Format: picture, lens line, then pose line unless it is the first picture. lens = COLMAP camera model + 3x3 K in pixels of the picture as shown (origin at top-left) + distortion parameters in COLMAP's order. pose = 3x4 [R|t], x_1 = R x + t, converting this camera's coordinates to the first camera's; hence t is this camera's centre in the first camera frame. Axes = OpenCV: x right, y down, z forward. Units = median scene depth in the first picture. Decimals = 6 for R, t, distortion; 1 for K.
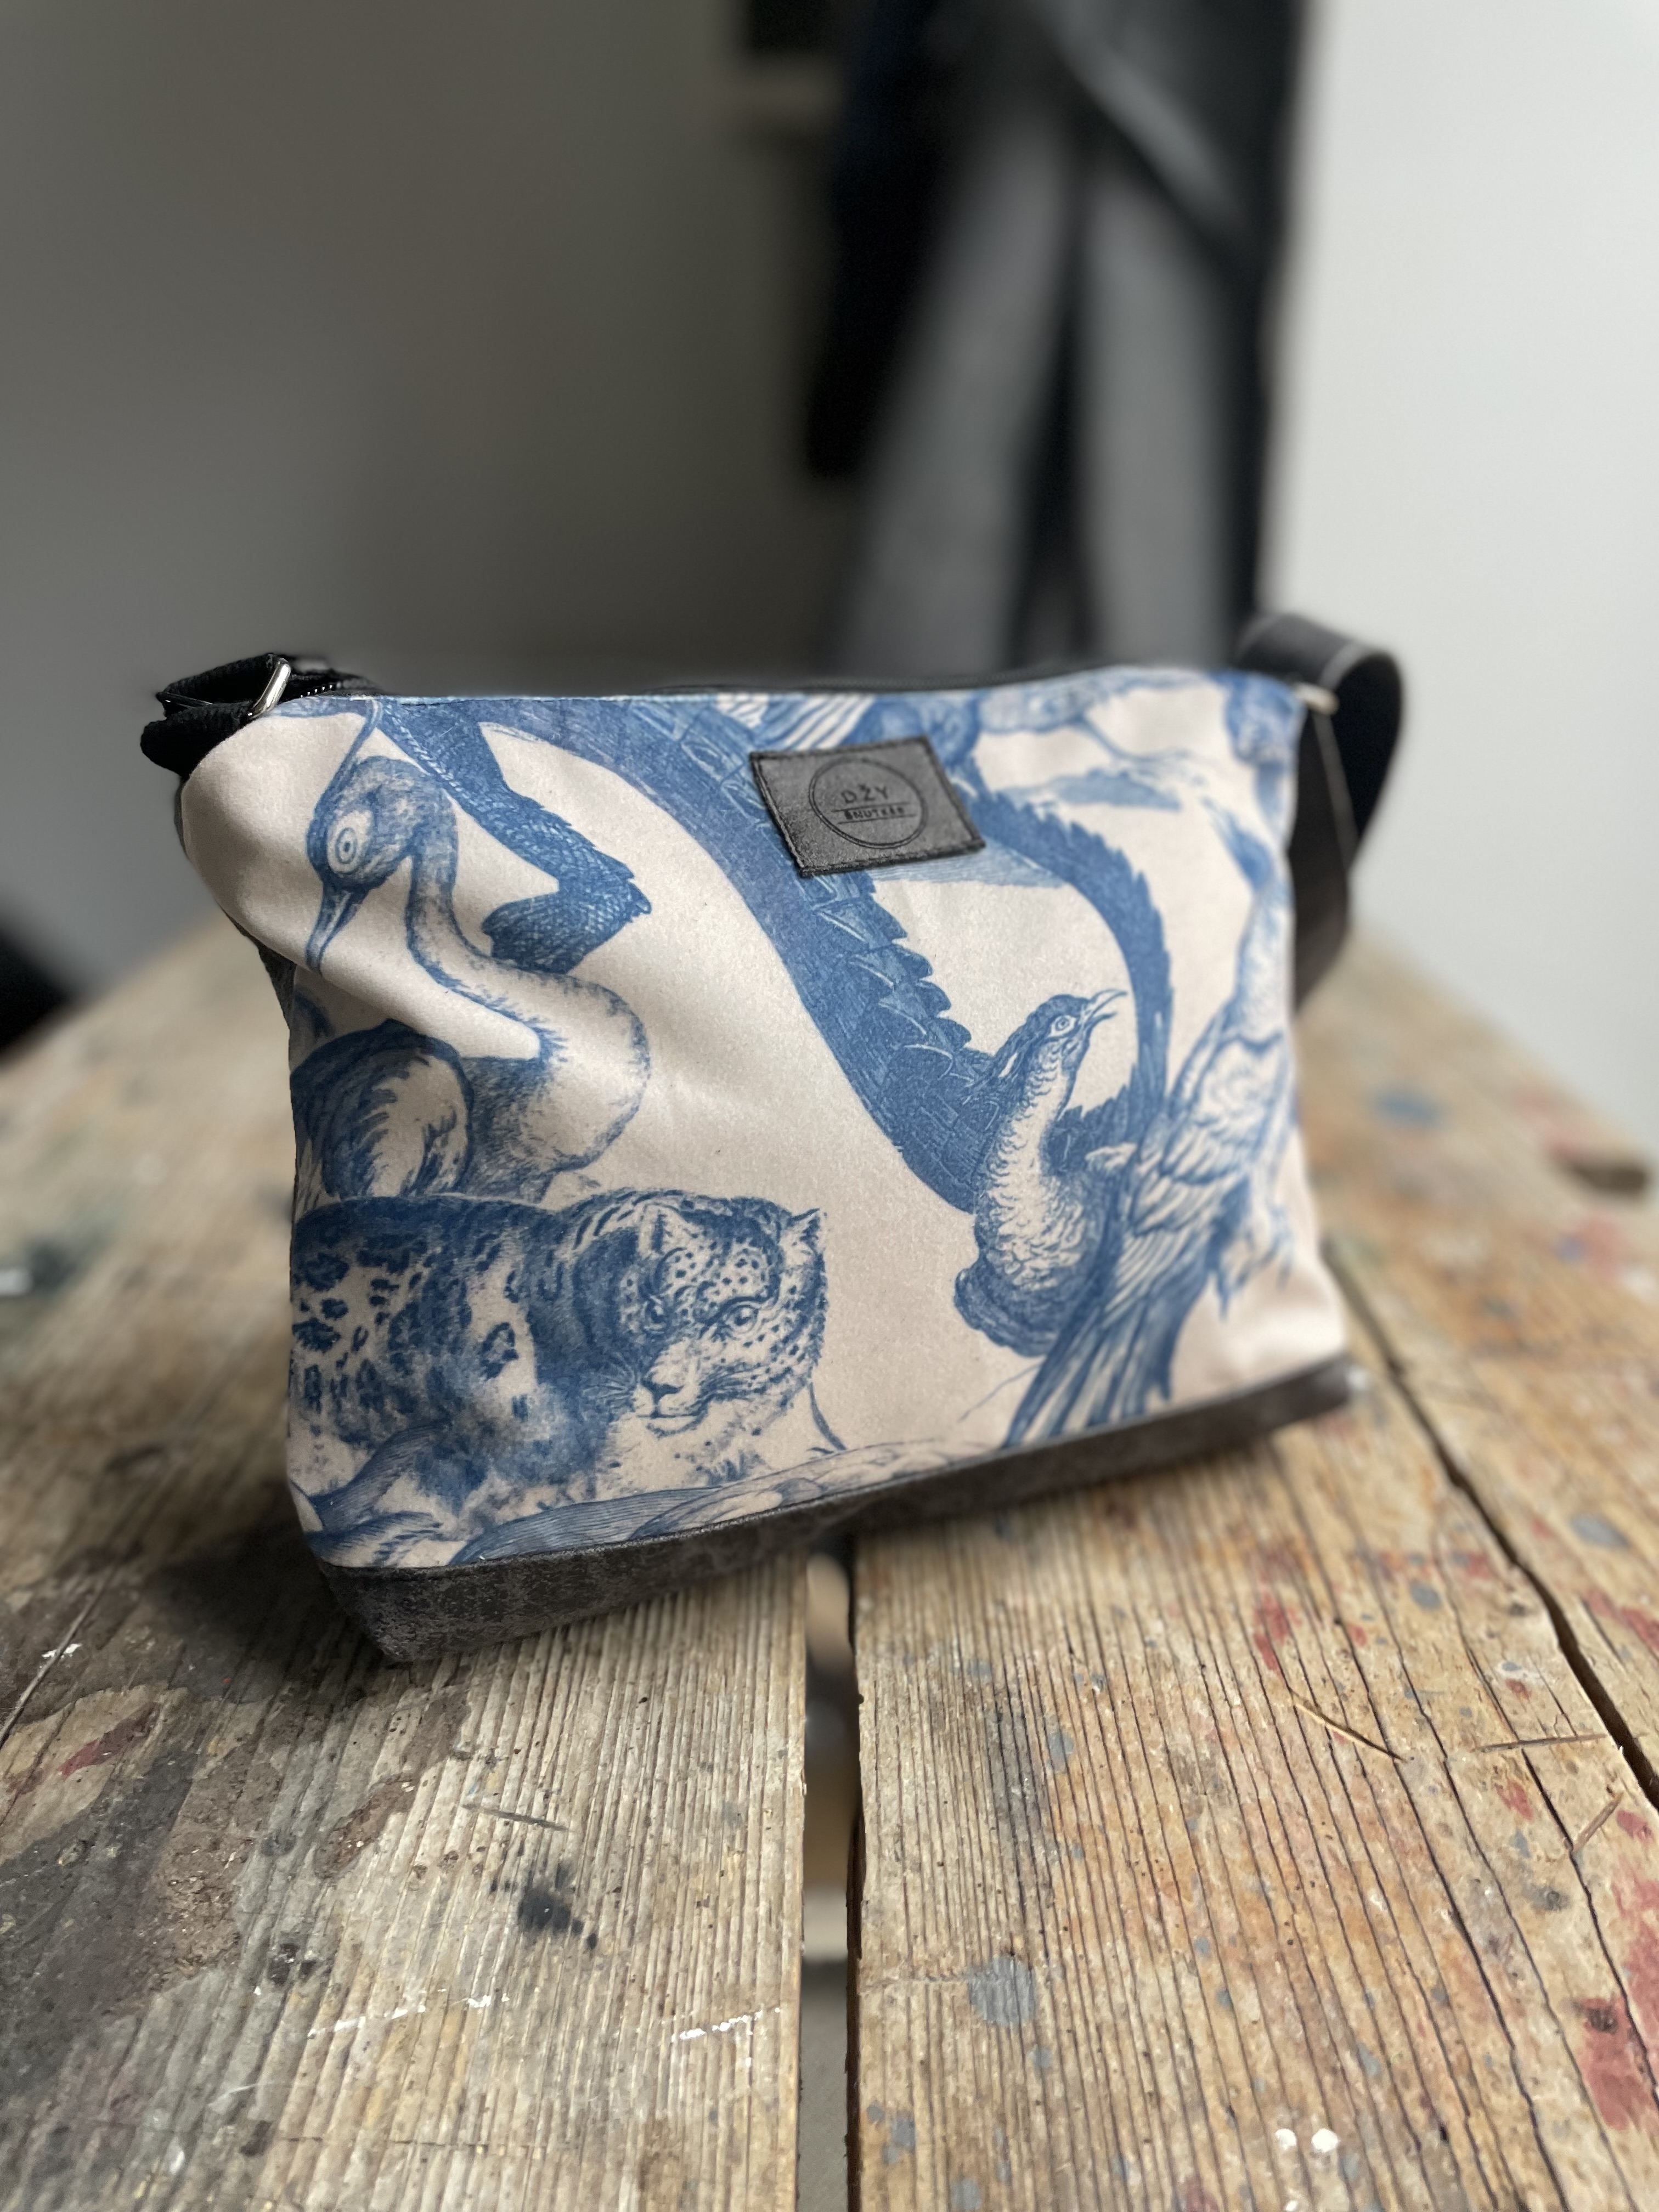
lens RADIAL K [[1729.2, 0, 828.1], [0, 1729.2, 1084.9], [0, 0, 1]] dist [0.064687, -0.116959]
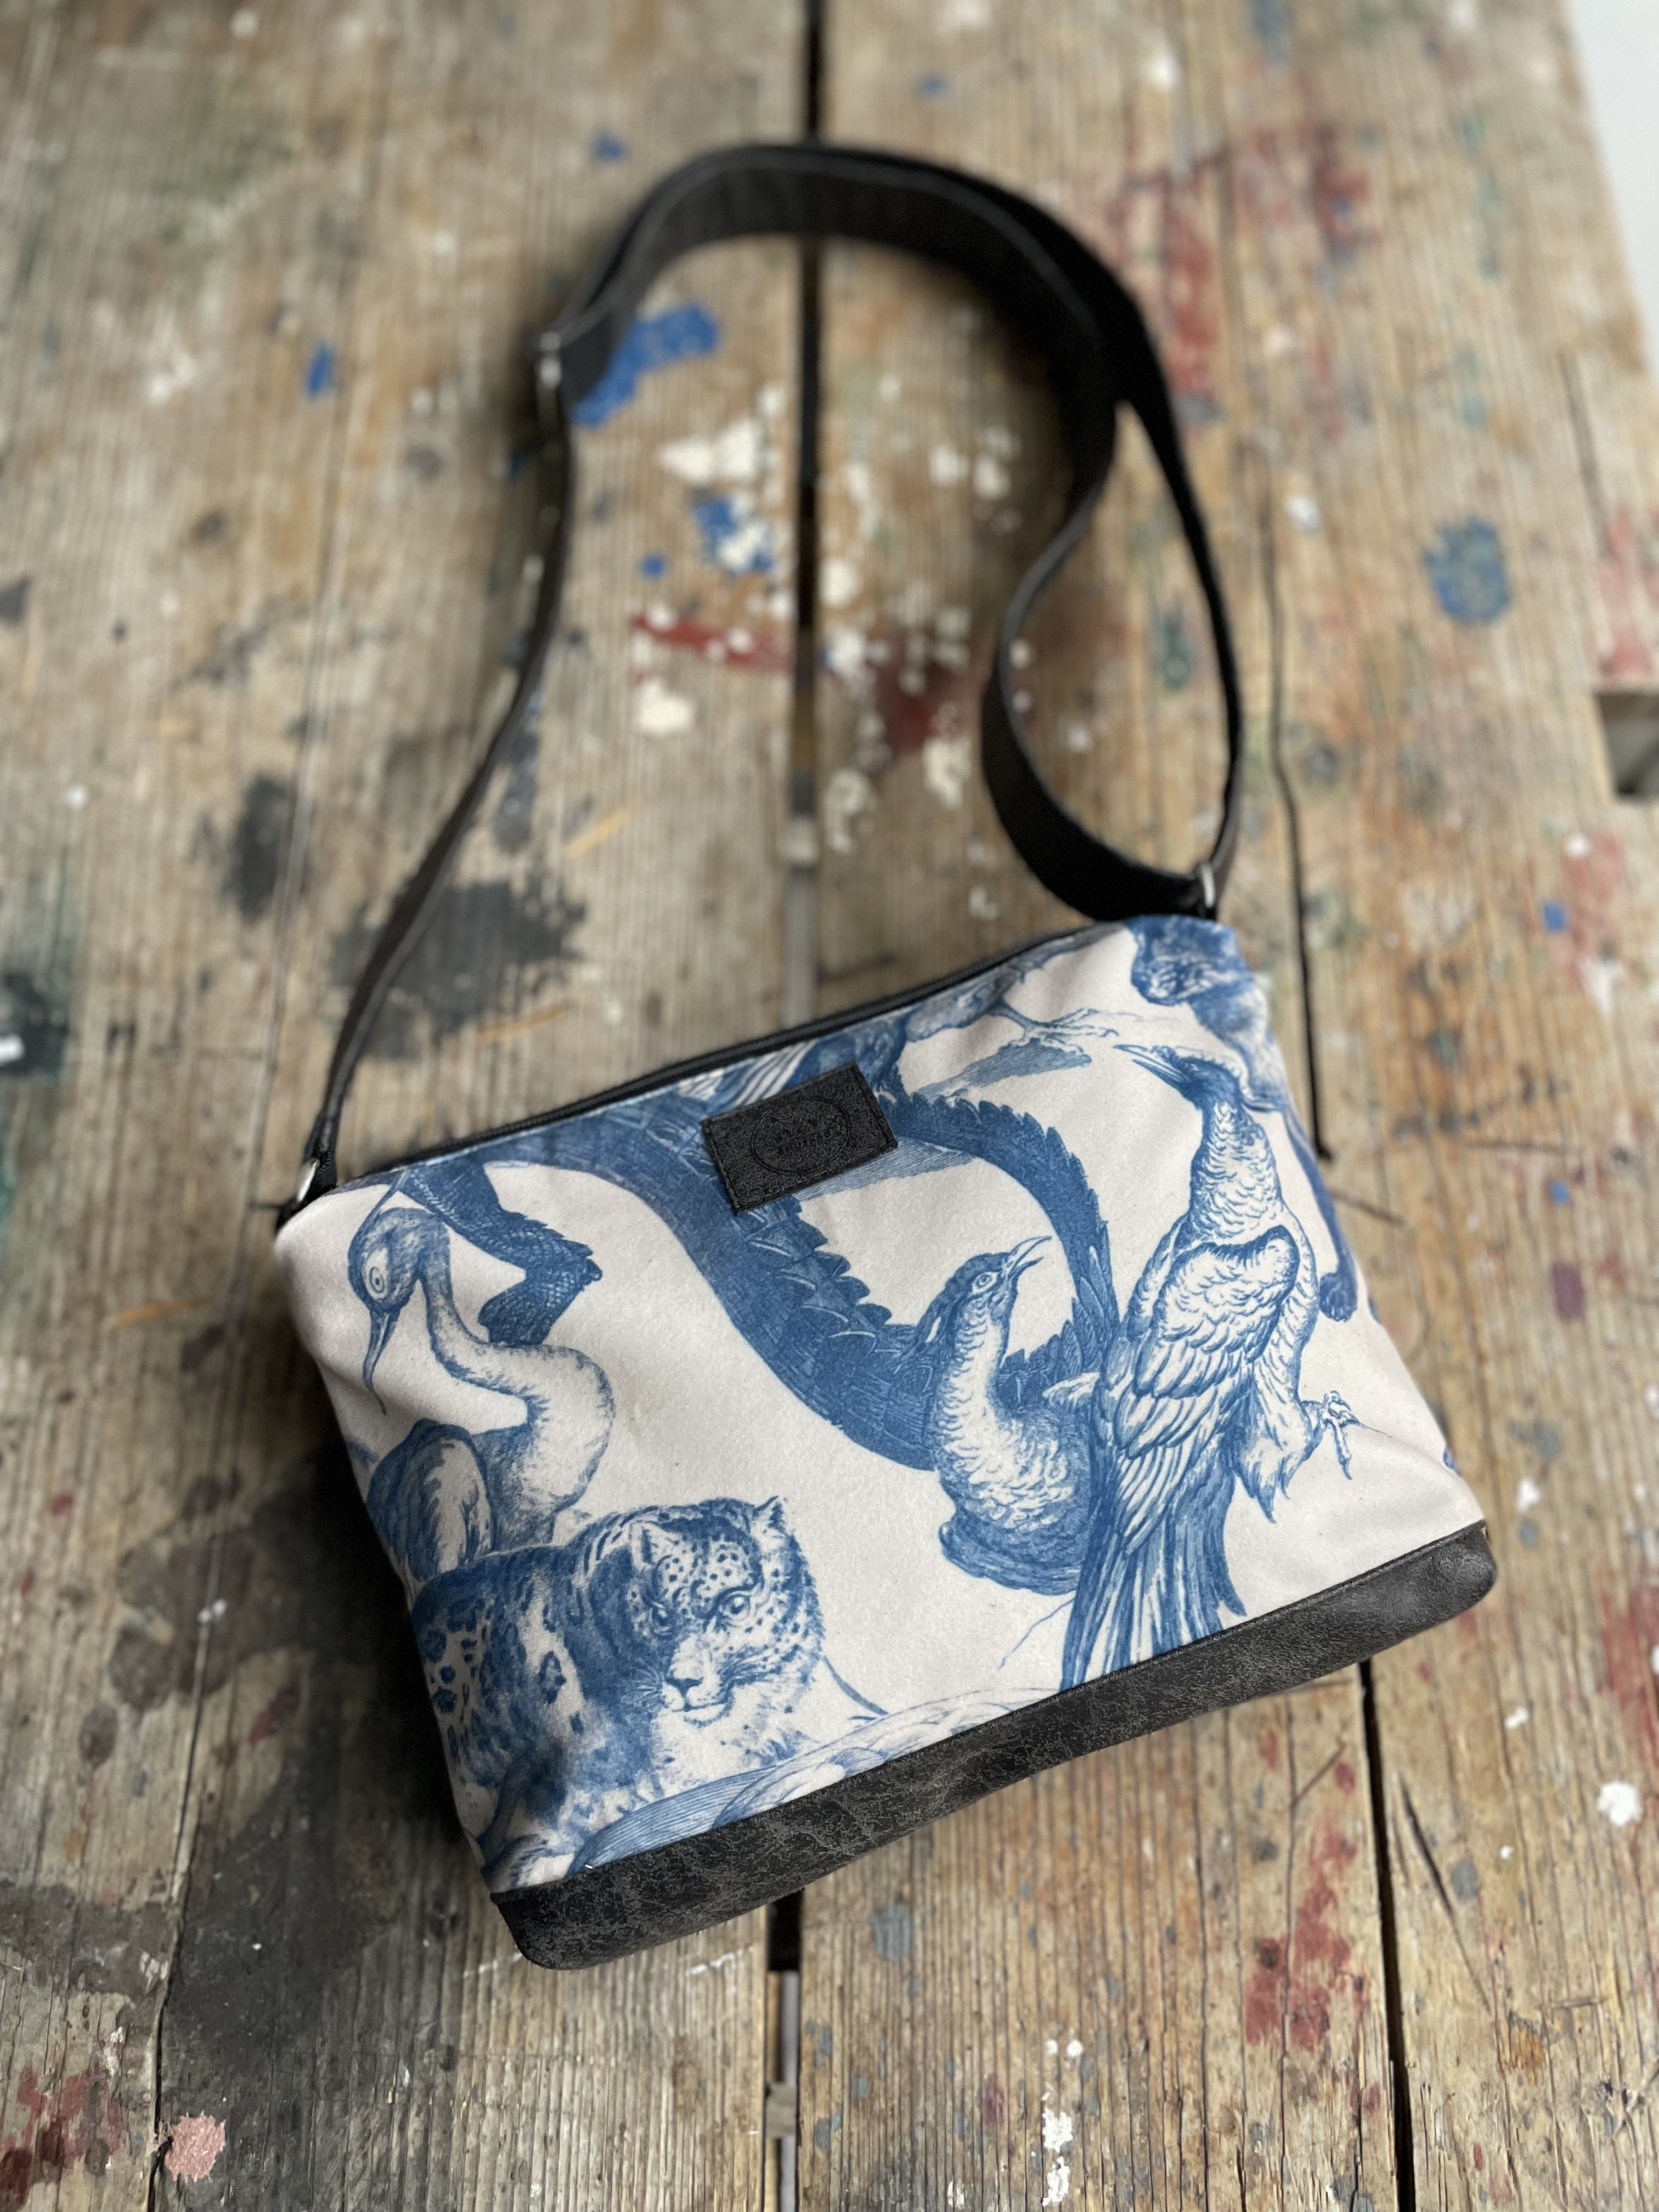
lens RADIAL K [[1729.2, 0, 821.9], [0, 1729.2, 1102.6], [0, 0, 1]] dist [0.064687, -0.116959]
pose [[0.999659, -0.004372, -0.025726, 0.081900], [0.022618, 0.636862, 0.770646, -1.214538], [0.013014, -0.770965, 0.636744, 0.586238]]
